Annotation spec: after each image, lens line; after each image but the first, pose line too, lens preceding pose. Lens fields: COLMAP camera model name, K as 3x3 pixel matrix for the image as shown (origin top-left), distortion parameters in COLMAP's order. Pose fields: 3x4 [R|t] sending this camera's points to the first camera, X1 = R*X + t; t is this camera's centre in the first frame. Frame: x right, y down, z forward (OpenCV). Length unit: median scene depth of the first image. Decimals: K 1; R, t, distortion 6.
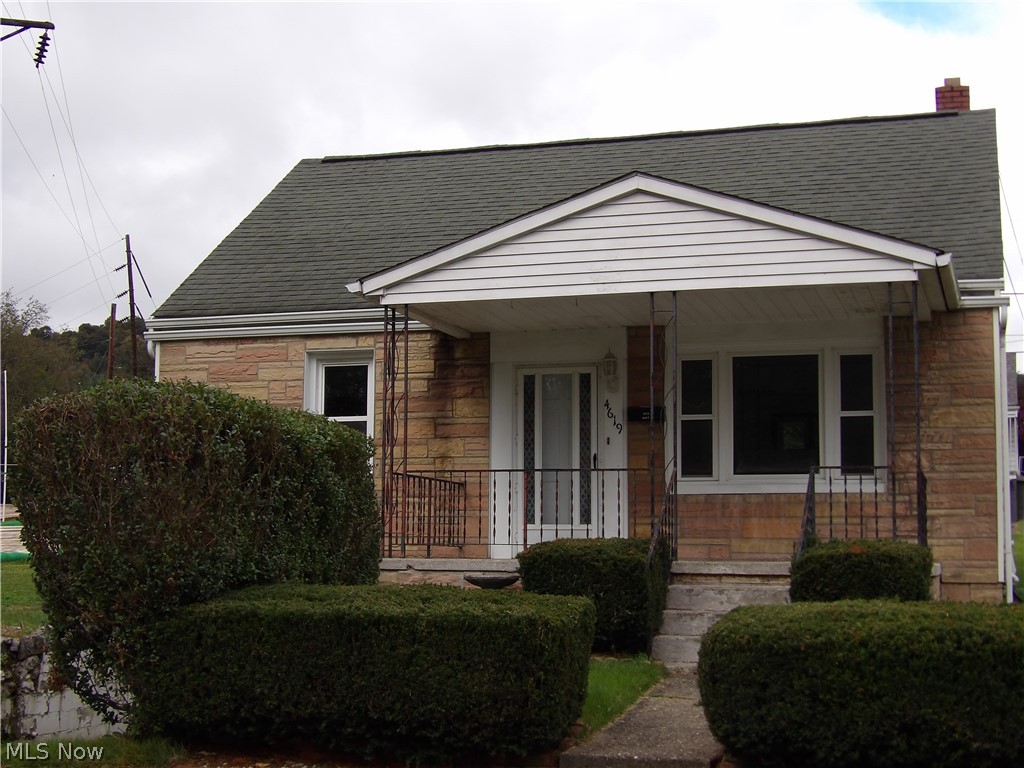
lens RADIAL K [[1570.0, 0, 512.0], [0, 1570.0, 384.0], [0, 0, 1]] dist [0.186851, -1.705291]
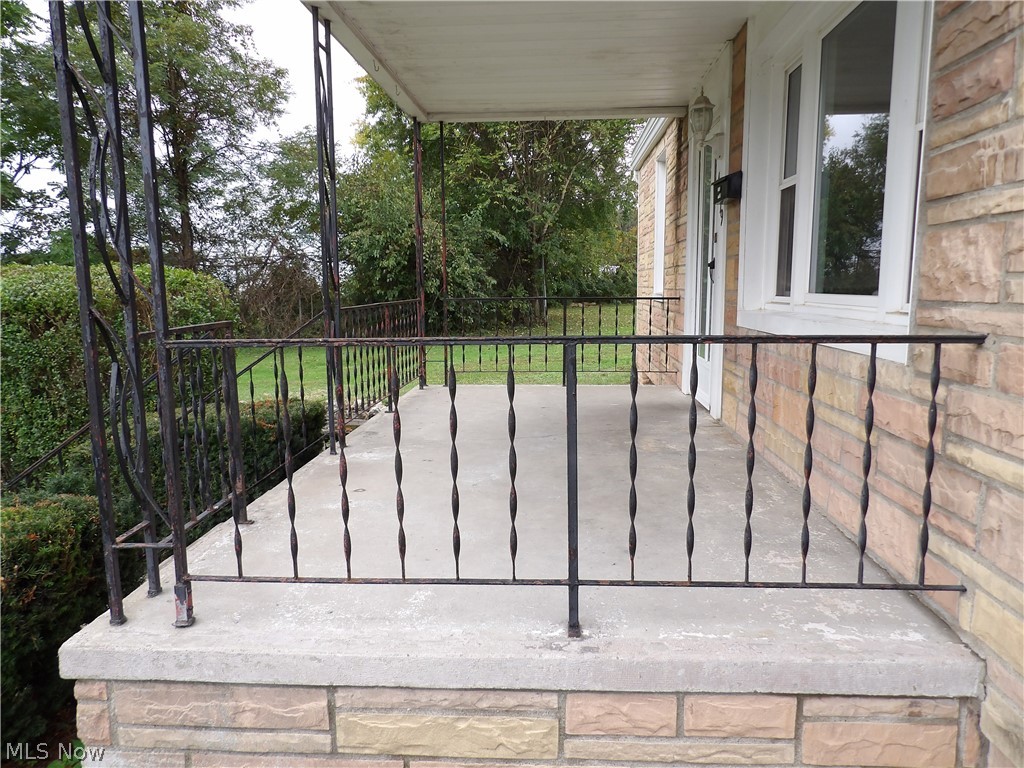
lens RADIAL K [[733.1, 0, 510.8], [0, 733.1, 390.5], [0, 0, 1]] dist [-0.030413, 0.043675]
pose [[0.235115, 0.136543, -0.962329, 0.358593], [0.114071, 0.979365, 0.166830, 0.040531], [0.965251, -0.148998, 0.214688, 0.892690]]
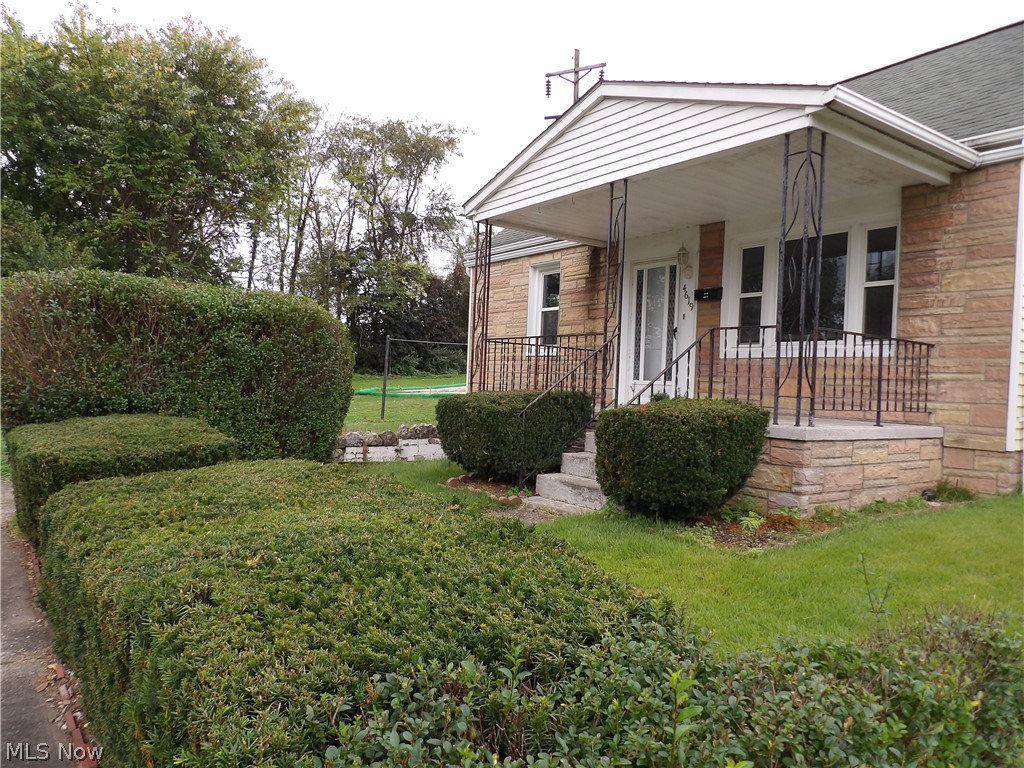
lens RADIAL K [[733.1, 0, 510.8], [0, 733.1, 390.5], [0, 0, 1]] dist [-0.030413, 0.043675]
pose [[0.799400, 0.031422, -0.599977, 0.325269], [0.029733, 0.995339, 0.091744, 0.039043], [0.600063, -0.091179, 0.794739, 0.459705]]
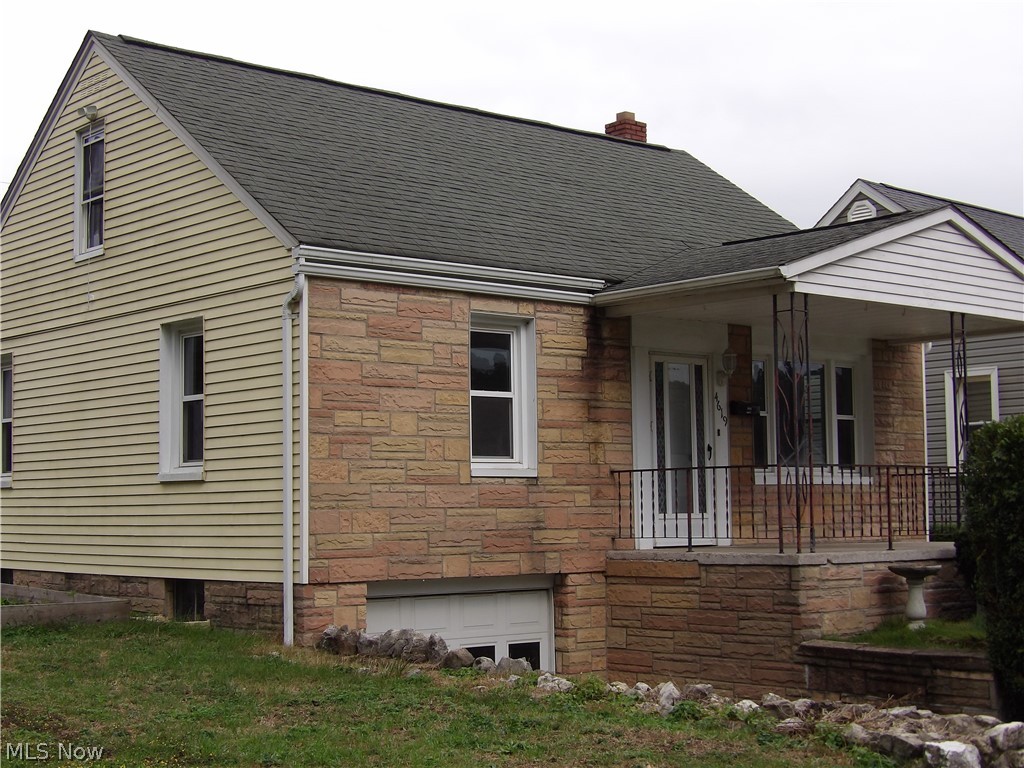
lens RADIAL K [[1570.0, 0, 512.0], [0, 1570.0, 384.0], [0, 0, 1]] dist [0.186851, -1.705291]
pose [[0.525629, 0.056473, 0.848837, -0.942841], [-0.078988, 0.996724, -0.017400, 0.034881], [-0.847039, -0.057902, 0.528368, 0.599936]]
